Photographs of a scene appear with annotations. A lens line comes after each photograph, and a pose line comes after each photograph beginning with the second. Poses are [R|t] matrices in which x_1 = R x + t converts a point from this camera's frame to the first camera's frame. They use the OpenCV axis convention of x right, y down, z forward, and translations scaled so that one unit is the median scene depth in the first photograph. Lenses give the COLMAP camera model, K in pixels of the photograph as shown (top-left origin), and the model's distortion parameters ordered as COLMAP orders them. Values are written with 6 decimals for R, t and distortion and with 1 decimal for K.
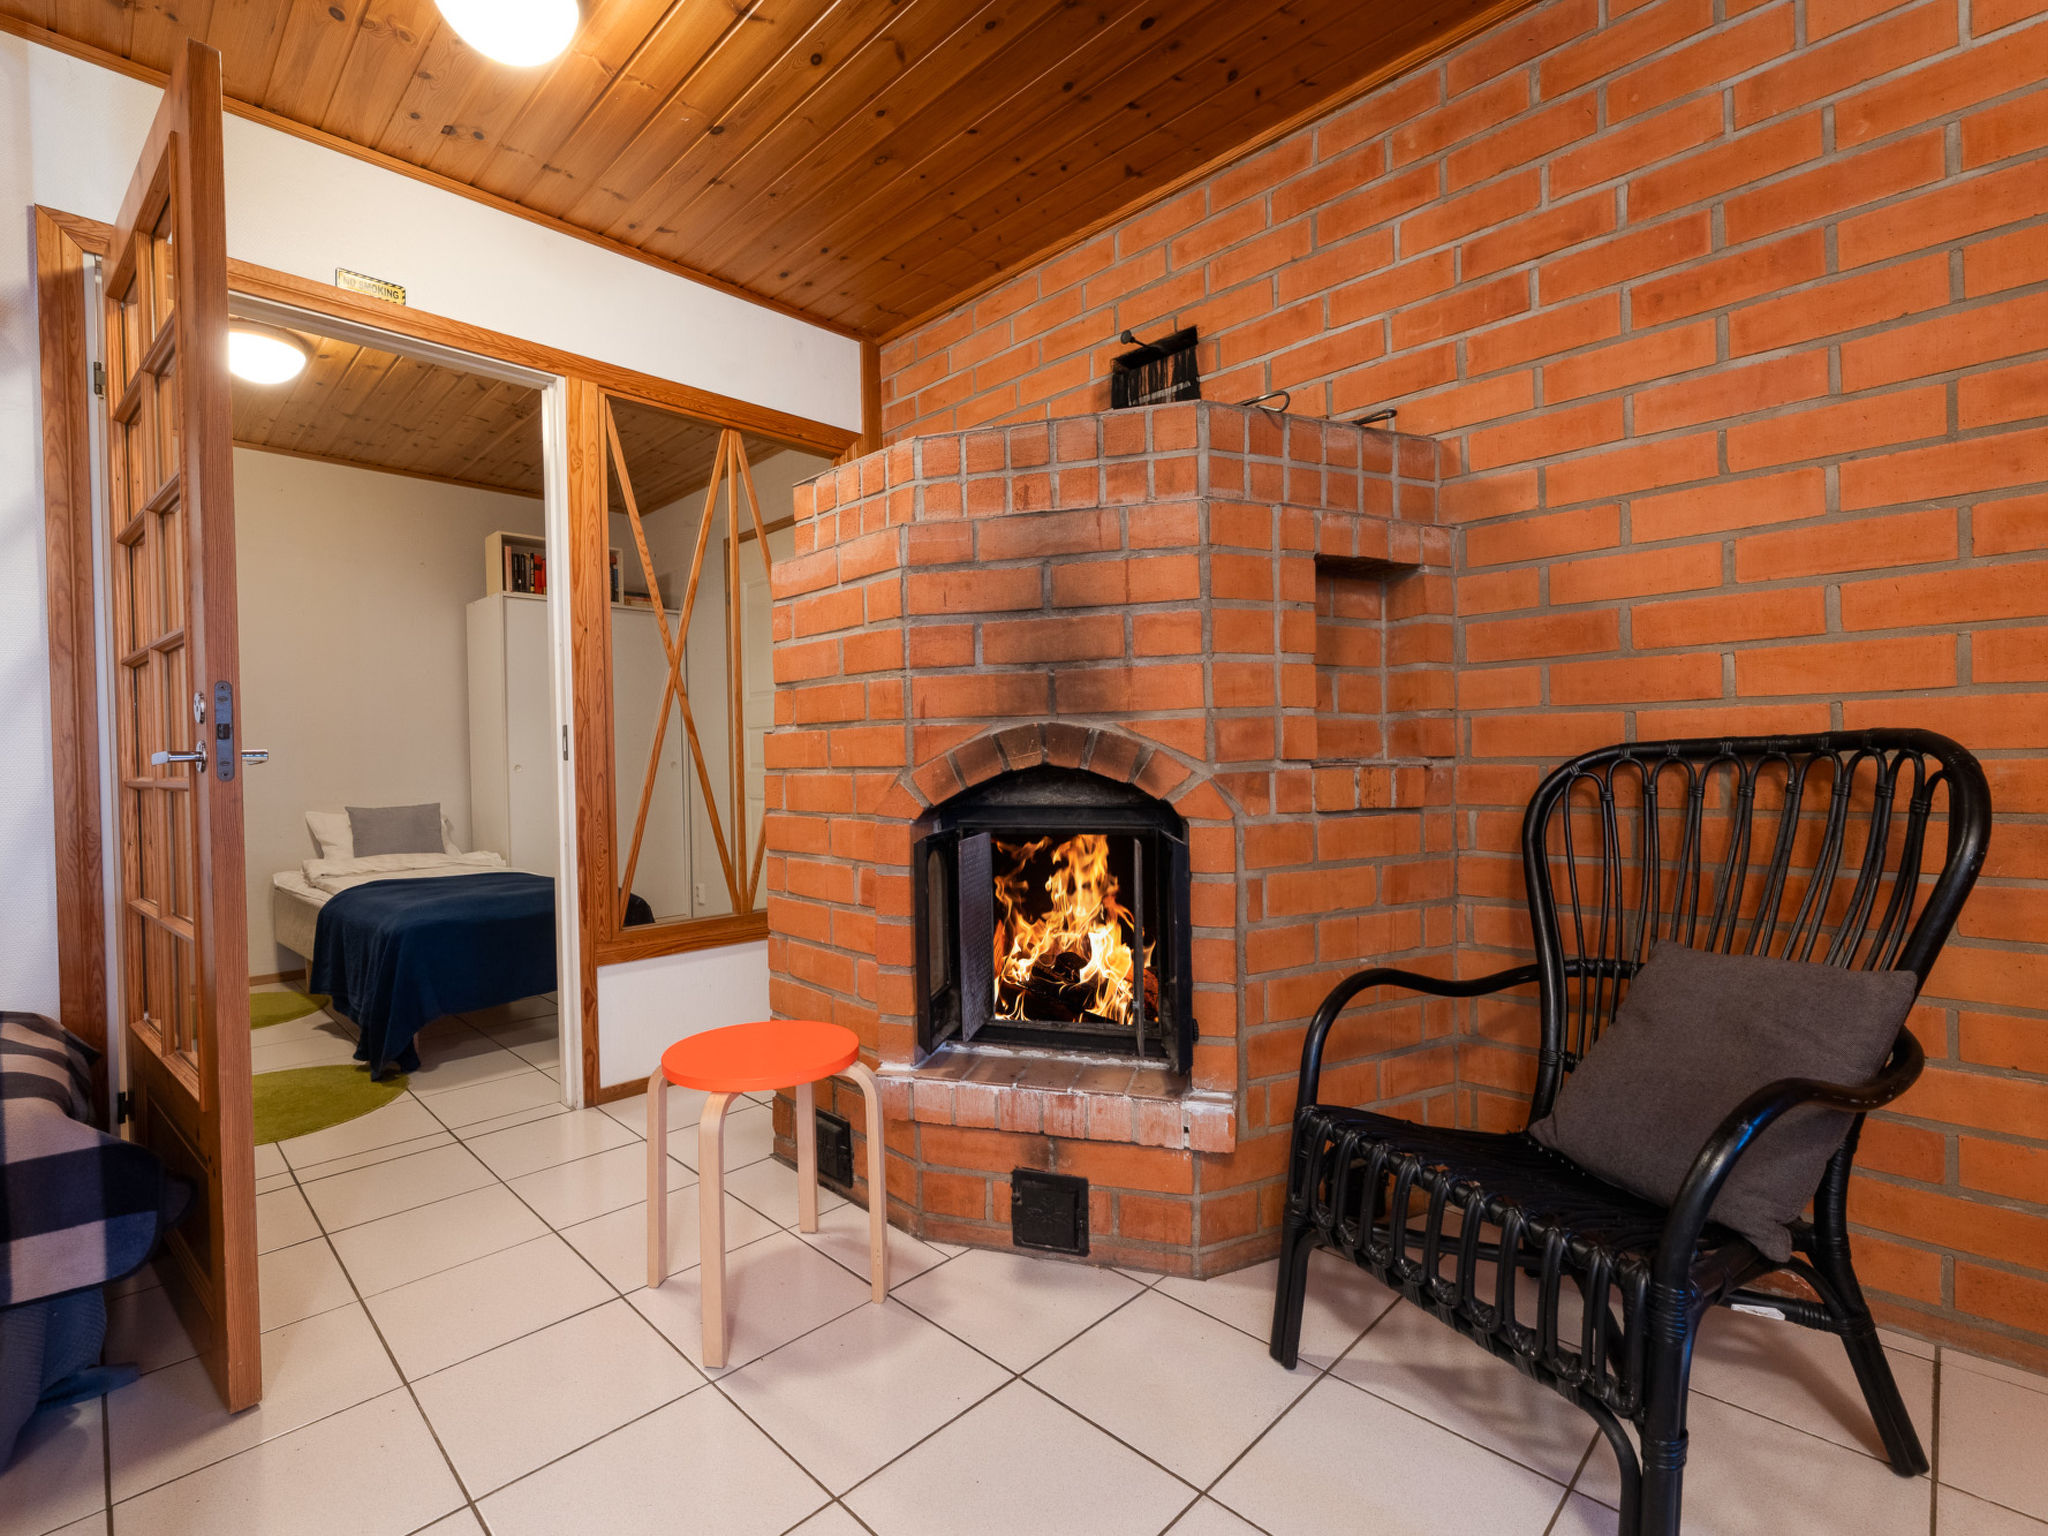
lens RADIAL K [[926.7, 0, 1019.5], [0, 926.7, 772.6], [0, 0, 1]] dist [-0.000247, -0.001259]
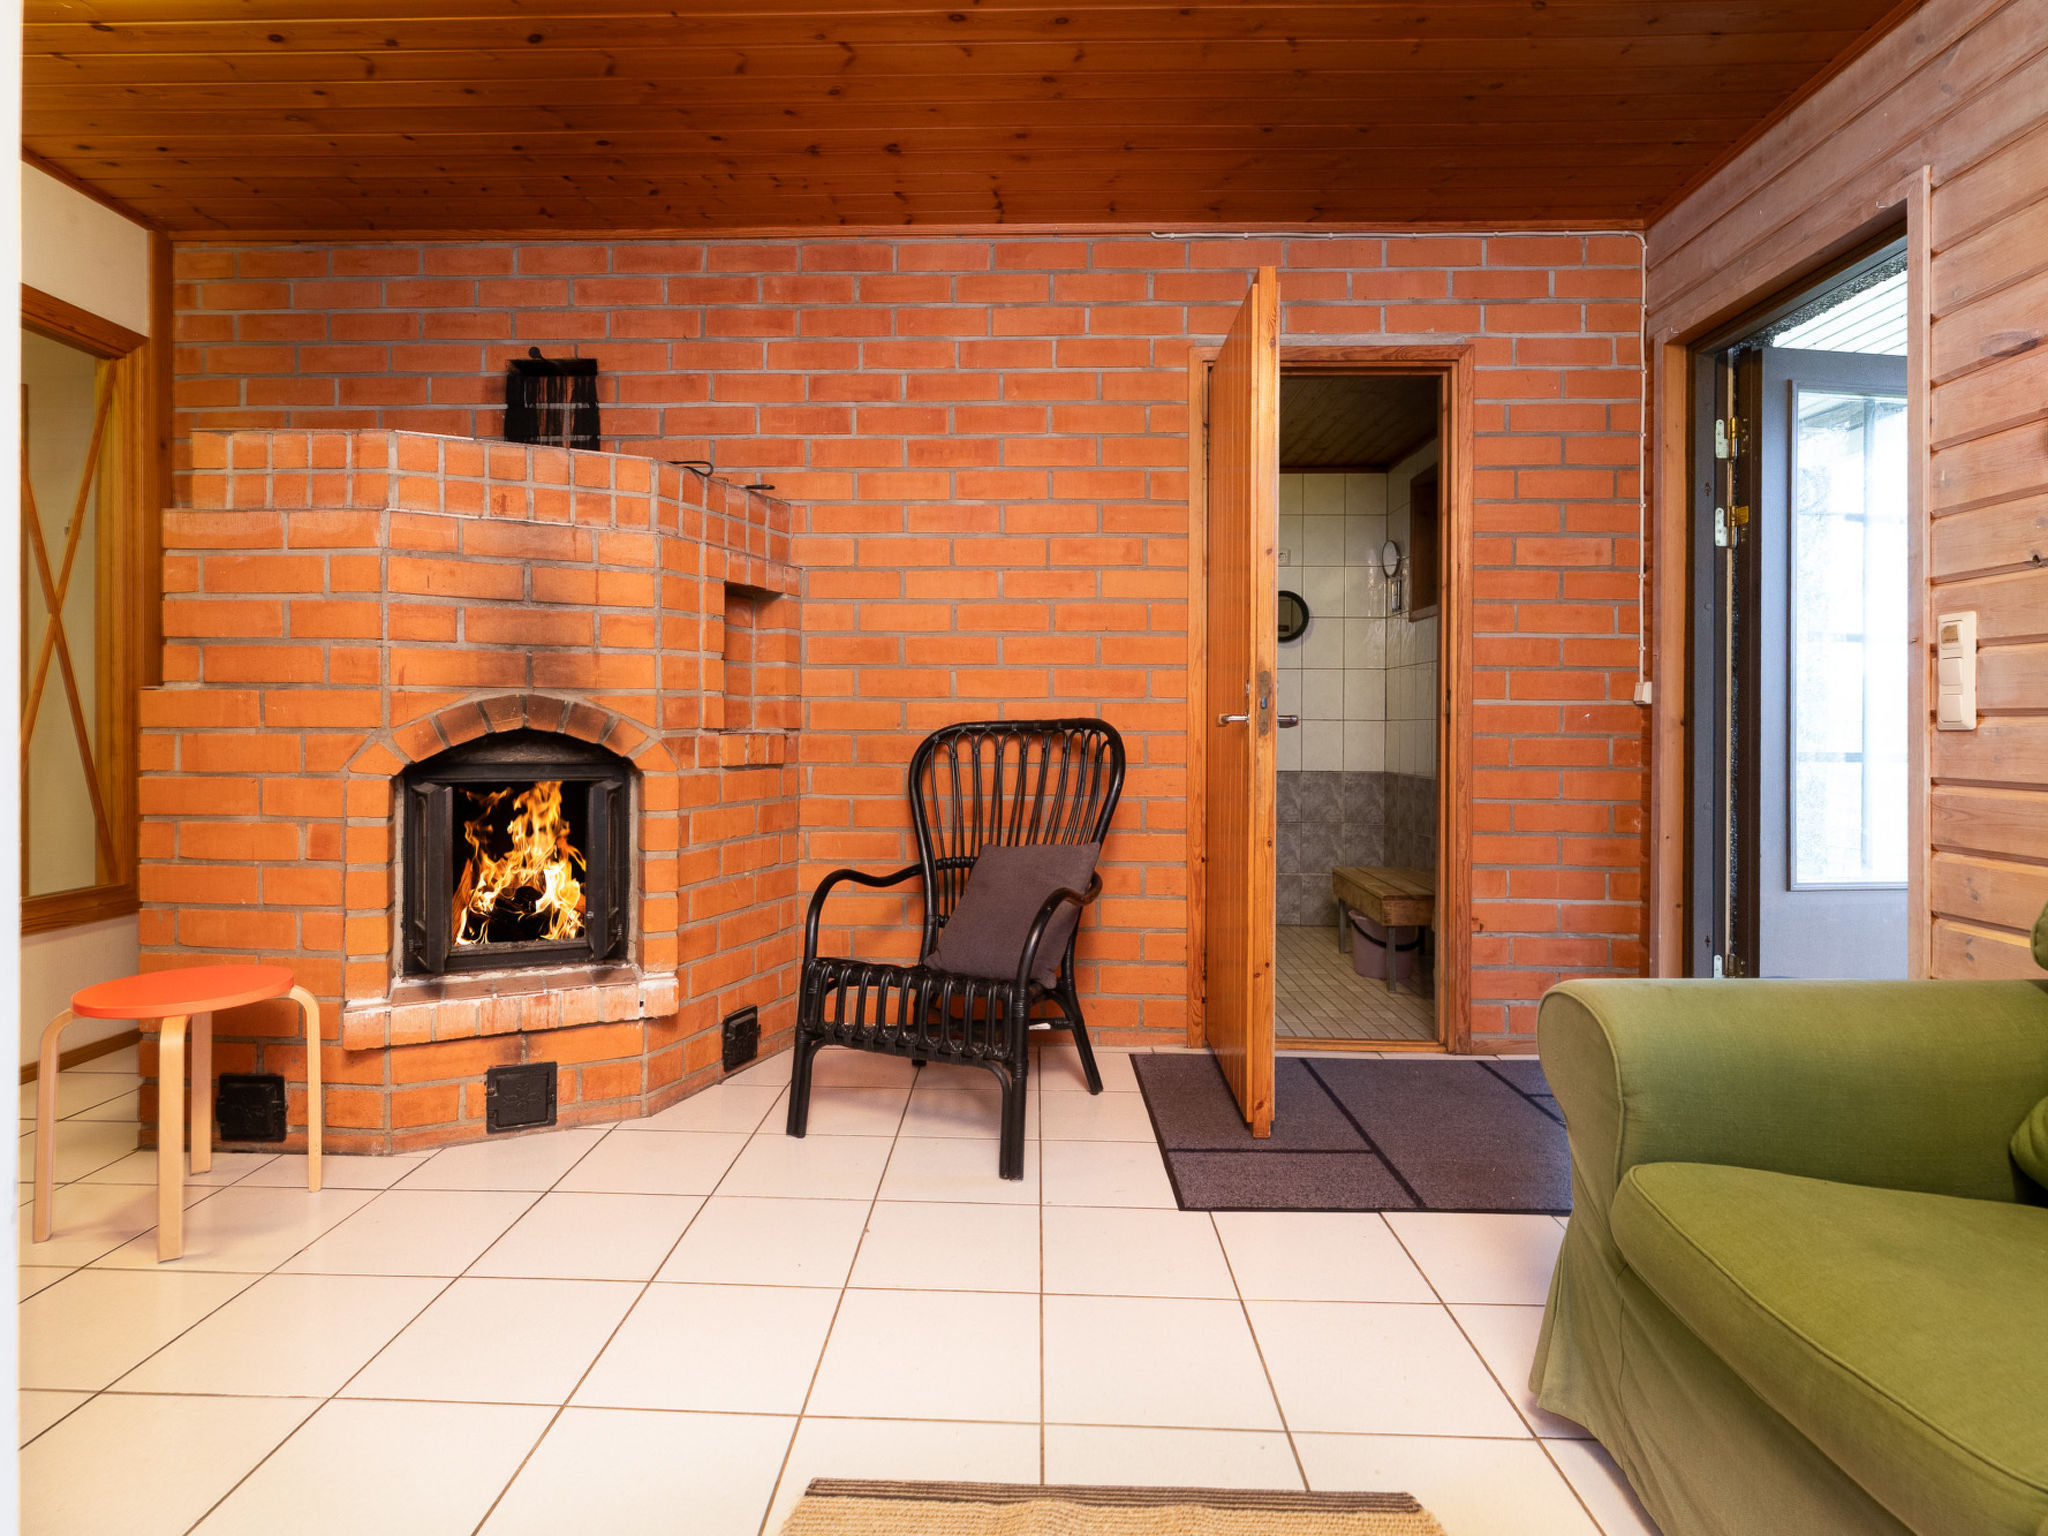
lens RADIAL K [[926.7, 0, 1005.4], [0, 926.7, 725.4], [0, 0, 1]] dist [-0.000247, -0.001259]
pose [[0.730425, 0.022011, 0.682638, -0.317910], [-0.008313, 0.999693, -0.023339, 0.009850], [-0.682942, 0.011372, 0.730384, -0.300539]]
